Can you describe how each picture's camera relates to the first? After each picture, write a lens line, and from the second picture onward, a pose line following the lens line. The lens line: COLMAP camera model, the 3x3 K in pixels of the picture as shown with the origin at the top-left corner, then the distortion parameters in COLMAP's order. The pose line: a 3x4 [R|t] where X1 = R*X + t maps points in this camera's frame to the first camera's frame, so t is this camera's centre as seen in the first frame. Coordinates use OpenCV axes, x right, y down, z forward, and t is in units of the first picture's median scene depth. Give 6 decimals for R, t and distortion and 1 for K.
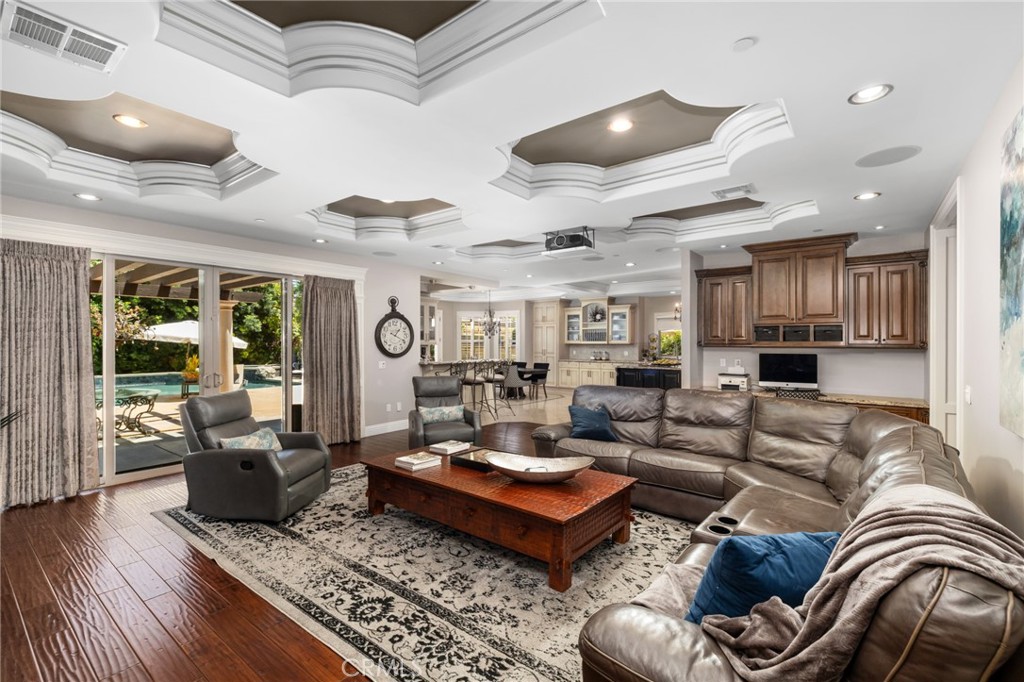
lens RADIAL K [[443.3, 0, 526.4], [0, 443.3, 347.3], [0, 0, 1]] dist [0.004501, 0.001087]
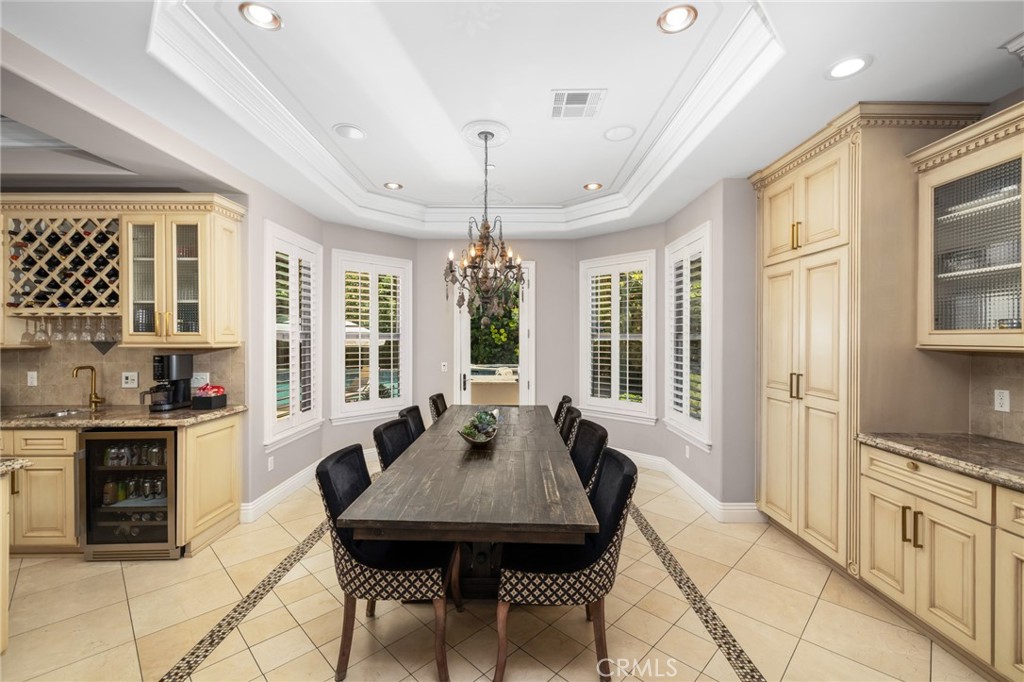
lens RADIAL K [[428.8, 0, 514.3], [0, 428.8, 338.1], [0, 0, 1]] dist [-0.004014, 0.001338]
pose [[0.594154, 0.000835, -0.804351, 0.354788], [-0.008927, 0.999945, -0.005555, -0.028830], [0.804302, 0.010481, 0.594128, 2.107921]]
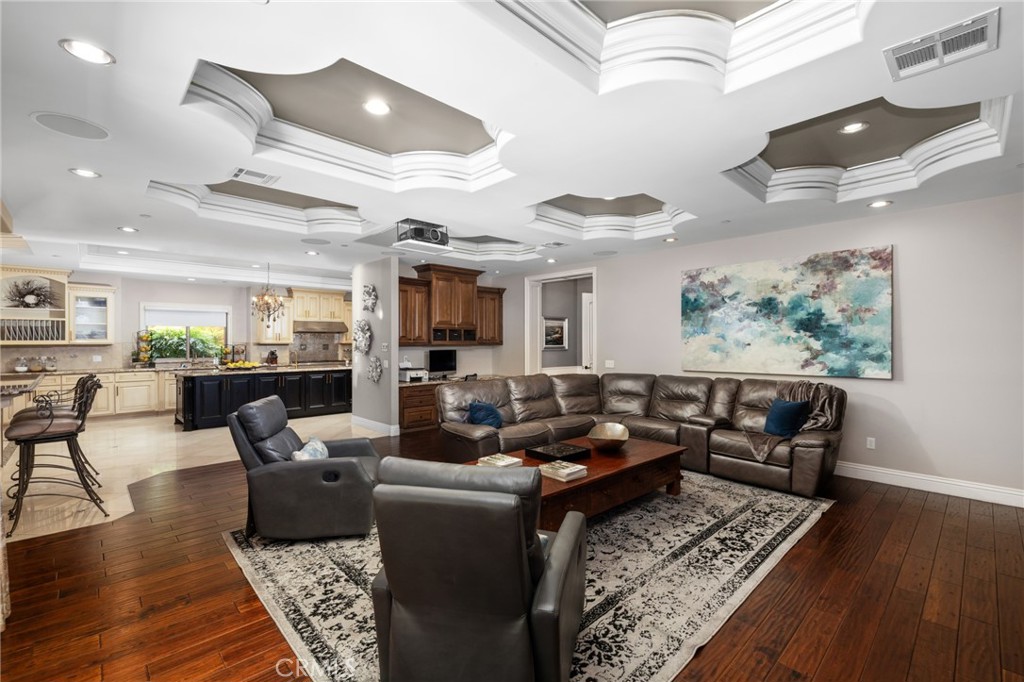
lens RADIAL K [[443.3, 0, 512.5], [0, 443.3, 342.9], [0, 0, 1]] dist [0.004501, 0.001087]
pose [[0.174543, -0.004933, 0.984637, -0.868475], [0.012513, 0.999918, 0.002792, -0.010842], [-0.984570, 0.011833, 0.174590, 0.694702]]
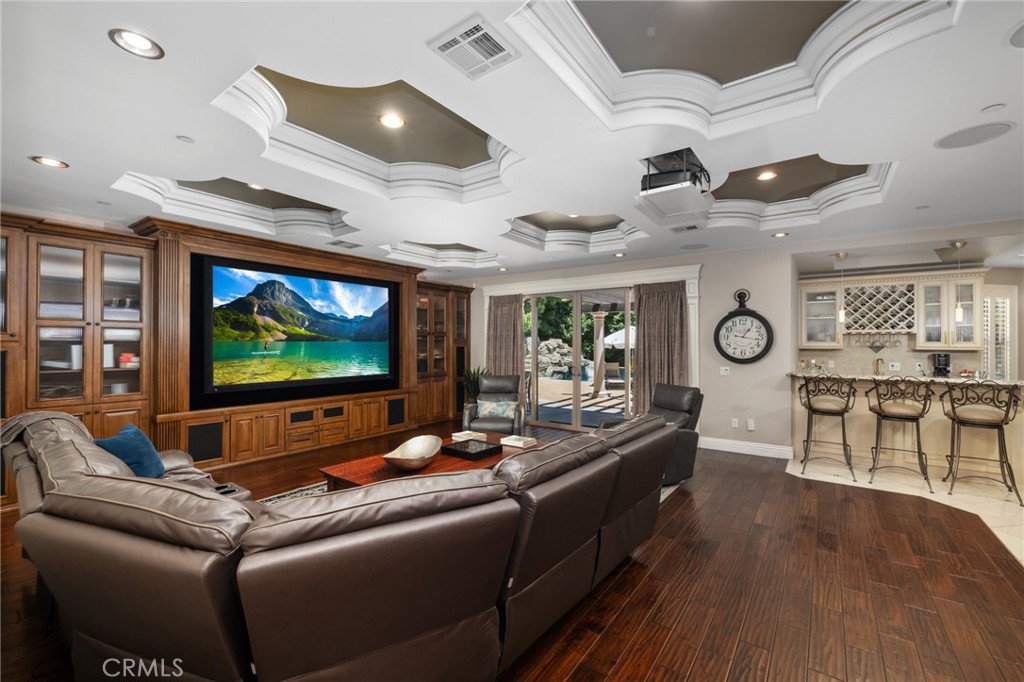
lens RADIAL K [[428.8, 0, 511.0], [0, 428.8, 344.7], [0, 0, 1]] dist [-0.004014, 0.001338]
pose [[0.002812, 0.004005, -0.999988, 0.748297], [-0.015346, 0.999874, 0.003962, -0.013414], [0.999878, 0.015334, 0.002873, 0.823942]]
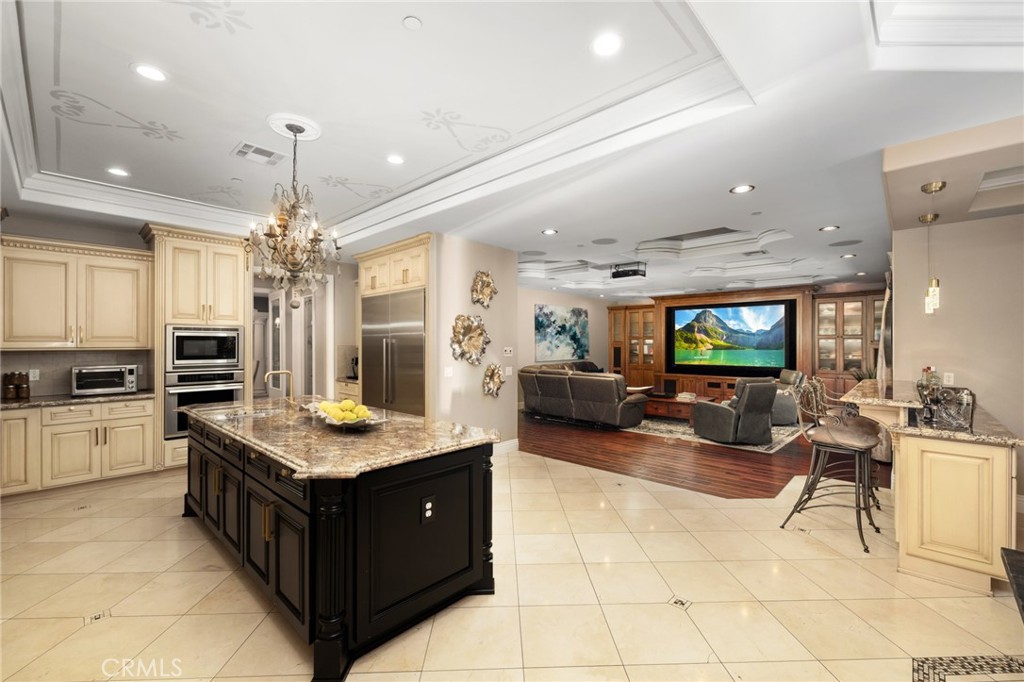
lens RADIAL K [[428.8, 0, 512.9], [0, 428.8, 342.8], [0, 0, 1]] dist [-0.004014, 0.001338]
pose [[-0.991997, -0.001551, 0.126255, 0.303185], [-0.000453, 0.999962, 0.008719, -0.033910], [-0.126263, 0.008592, -0.991960, 2.536792]]
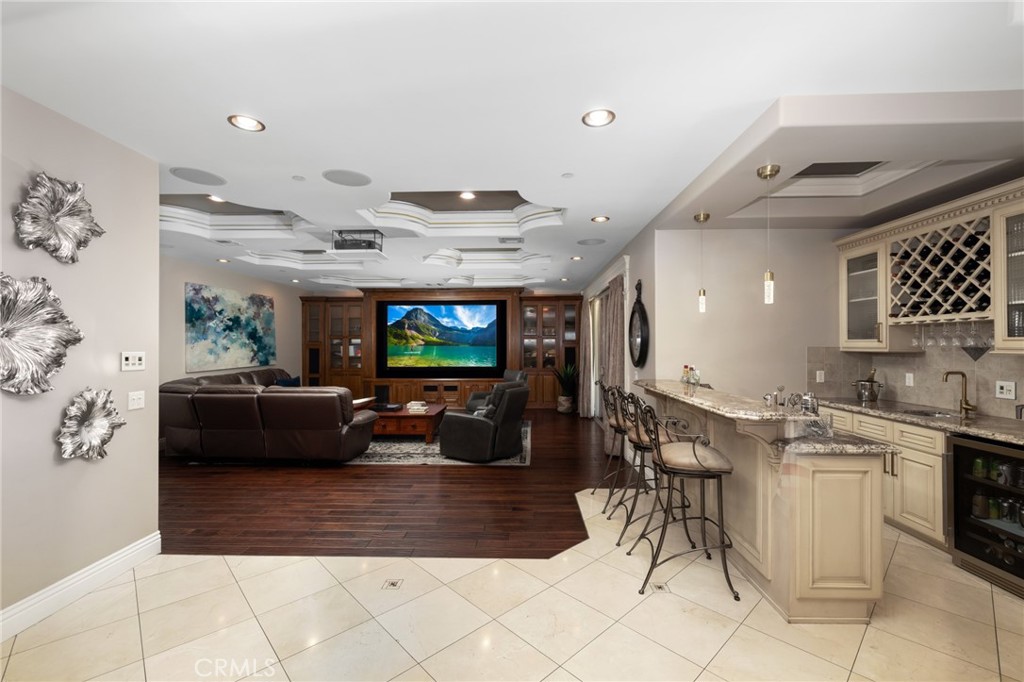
lens RADIAL K [[428.8, 0, 518.2], [0, 428.8, 342.2], [0, 0, 1]] dist [-0.004014, 0.001338]
pose [[-0.821901, -0.001043, -0.569629, 0.369170], [-0.004536, 0.999979, 0.004713, -0.028959], [0.569612, 0.006457, -0.821888, 2.127284]]
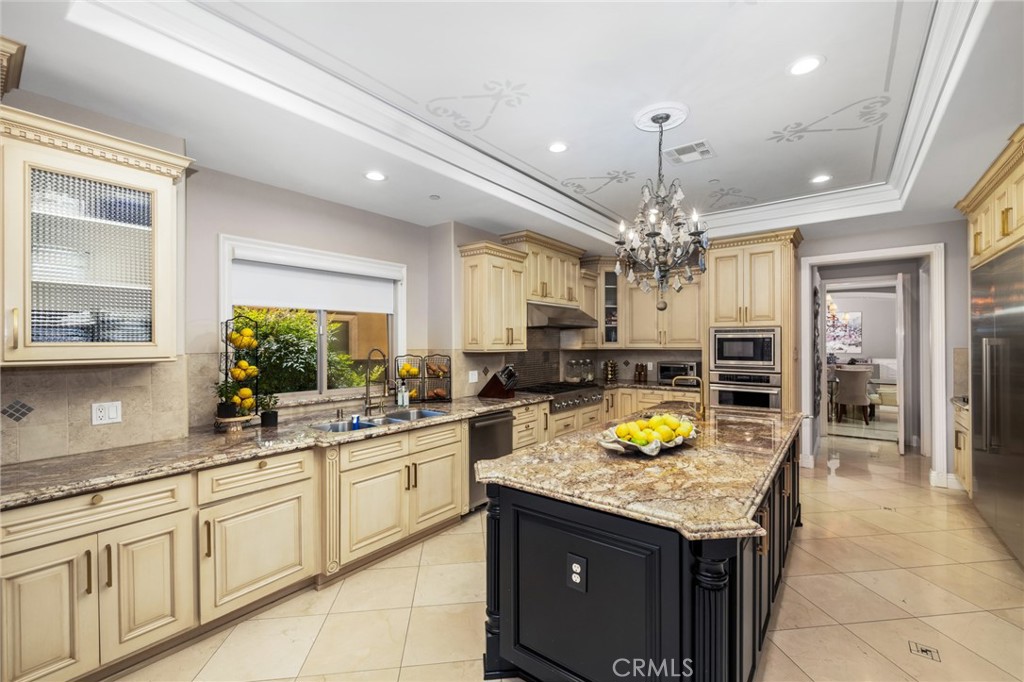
lens RADIAL K [[428.8, 0, 514.6], [0, 428.8, 340.4], [0, 0, 1]] dist [-0.004014, 0.001338]
pose [[0.025693, 0.002072, 0.999668, 0.110076], [0.013126, 0.999911, -0.002410, -0.038498], [-0.999584, 0.013184, 0.025663, 2.146614]]
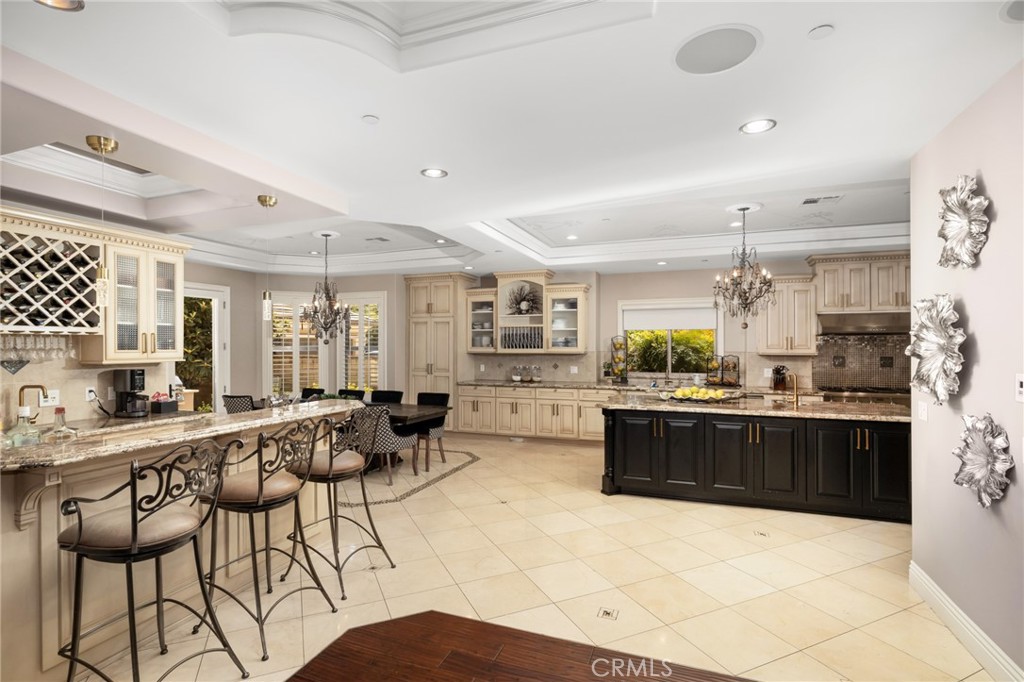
lens RADIAL K [[491.8, 0, 514.5], [0, 491.8, 344.4], [0, 0, 1]] dist [-0.006228, 0.000772]
pose [[0.963105, -0.001115, 0.269125, -0.069263], [0.004458, 0.999920, -0.011813, -0.032567], [-0.269090, 0.012577, 0.963033, 1.061730]]
